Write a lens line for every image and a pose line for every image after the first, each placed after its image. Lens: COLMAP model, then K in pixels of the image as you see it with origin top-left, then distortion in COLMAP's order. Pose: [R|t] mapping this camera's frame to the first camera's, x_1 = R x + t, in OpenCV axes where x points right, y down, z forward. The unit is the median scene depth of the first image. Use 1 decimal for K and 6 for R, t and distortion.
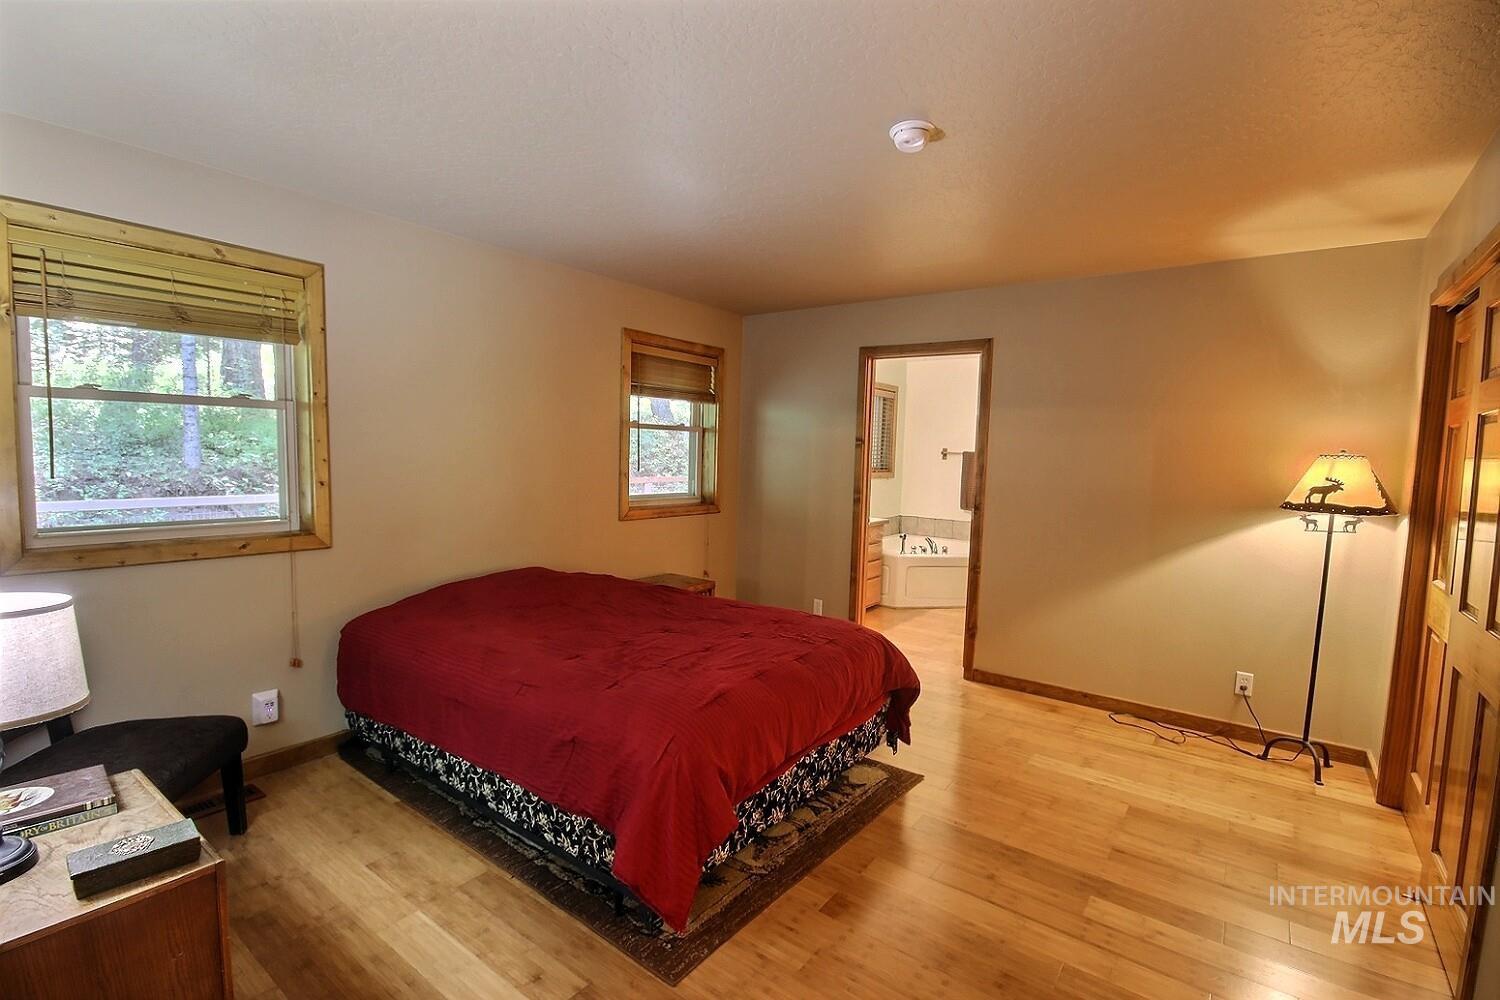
lens RADIAL K [[693.0, 0, 750.7], [0, 693.0, 502.0], [0, 0, 1]] dist [-0.004961, -0.001749]
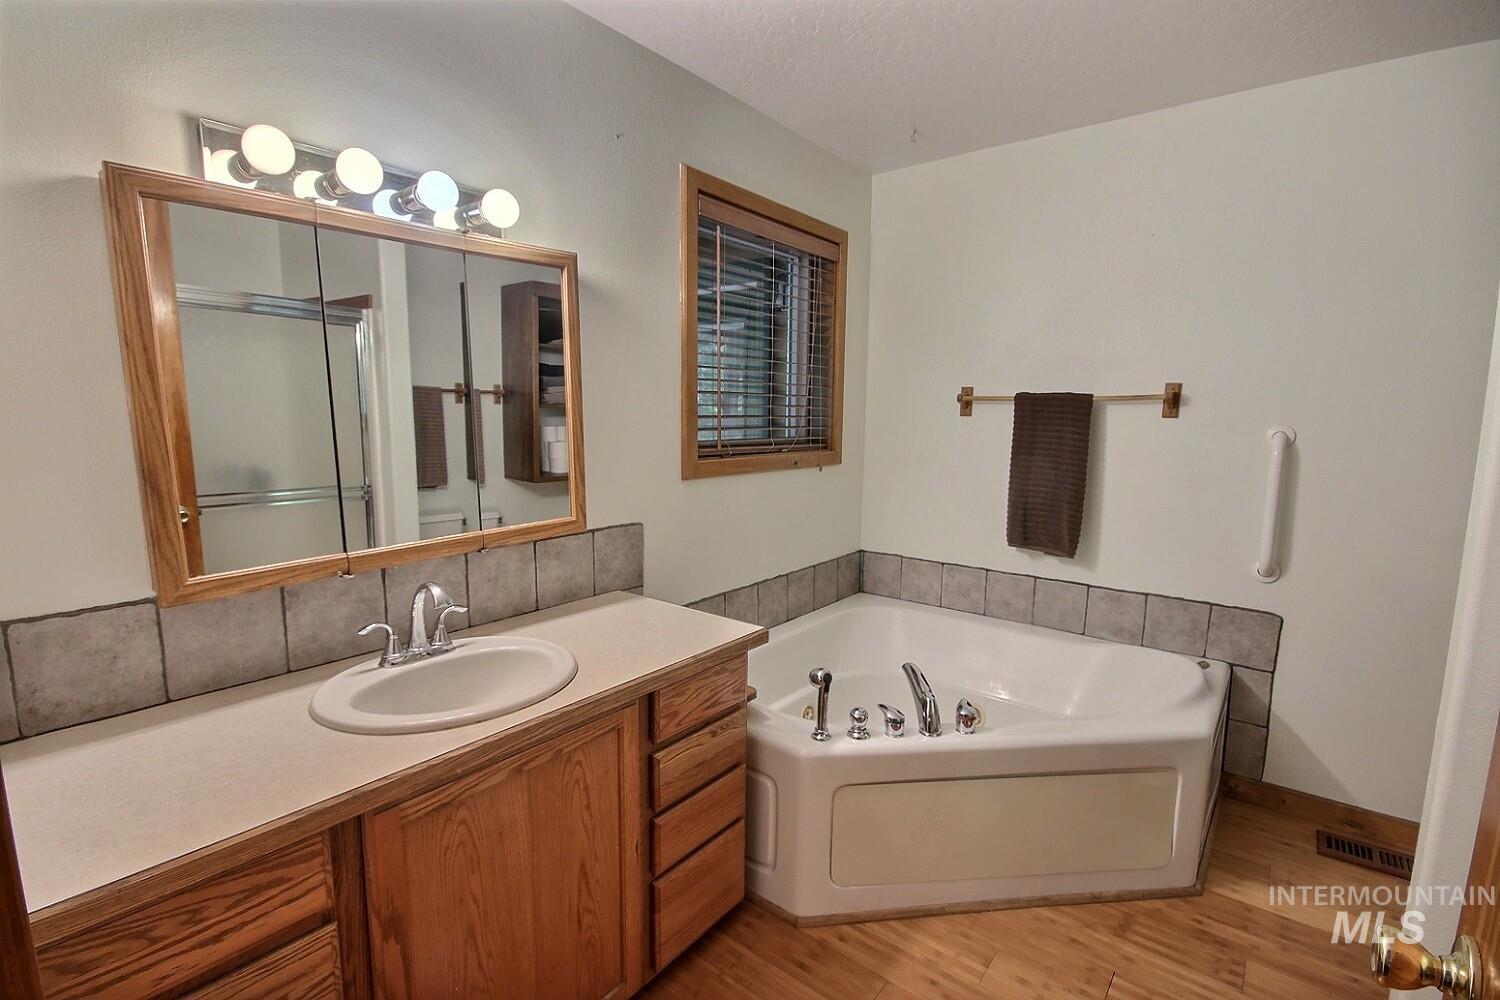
lens RADIAL K [[693.0, 0, 745.9], [0, 693.0, 506.3], [0, 0, 1]] dist [-0.004961, -0.001749]
pose [[0.999099, -0.018587, -0.038161, 0.198596], [0.020997, 0.997745, 0.063749, -0.043389], [0.036890, -0.064493, 0.997236, 0.705001]]
